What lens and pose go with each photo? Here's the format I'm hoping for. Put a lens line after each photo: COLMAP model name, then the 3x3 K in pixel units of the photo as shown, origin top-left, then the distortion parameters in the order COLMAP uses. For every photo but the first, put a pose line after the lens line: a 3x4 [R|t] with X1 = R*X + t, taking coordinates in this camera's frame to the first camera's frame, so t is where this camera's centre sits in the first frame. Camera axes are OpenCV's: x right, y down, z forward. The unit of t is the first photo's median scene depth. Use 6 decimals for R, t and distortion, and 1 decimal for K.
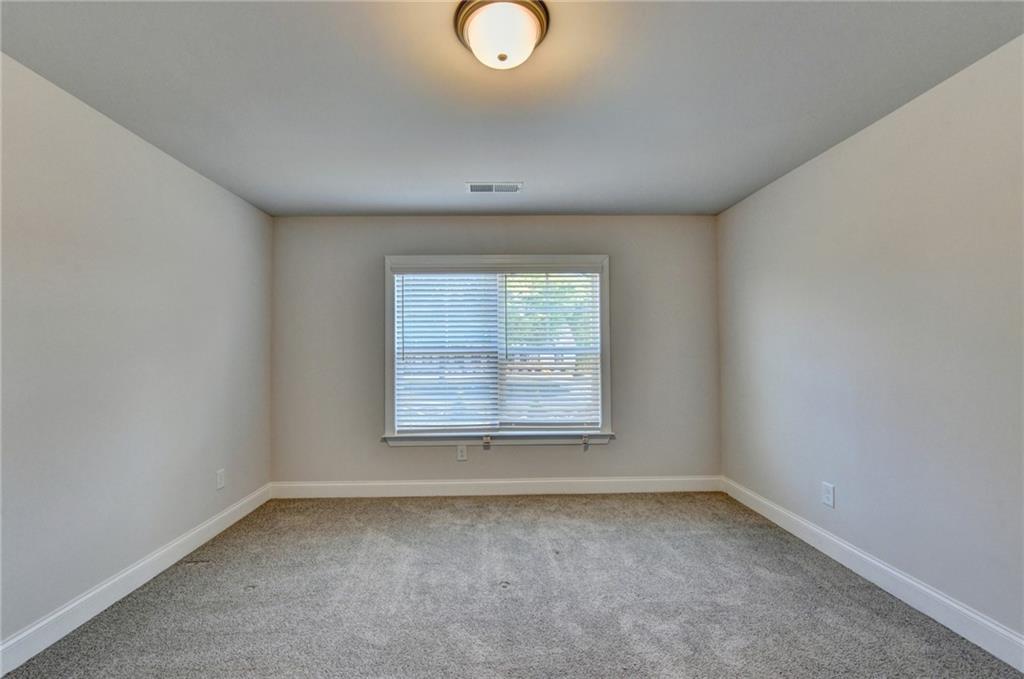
lens RADIAL K [[419.7, 0, 542.2], [0, 419.7, 346.2], [0, 0, 1]] dist [-0.015985, -0.001131]
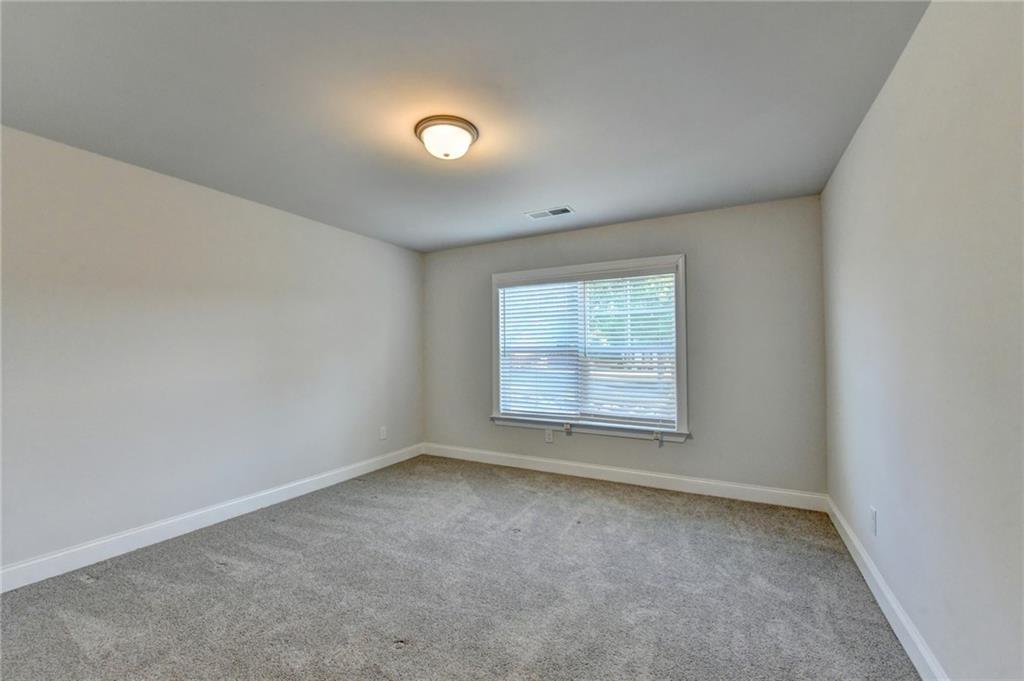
lens RADIAL K [[419.7, 0, 521.0], [0, 419.7, 345.6], [0, 0, 1]] dist [-0.015985, -0.001131]
pose [[0.866756, -0.003068, -0.498723, 0.355581], [0.002021, 0.999994, -0.002640, 0.003247], [0.498728, 0.001280, 0.866757, -0.066933]]
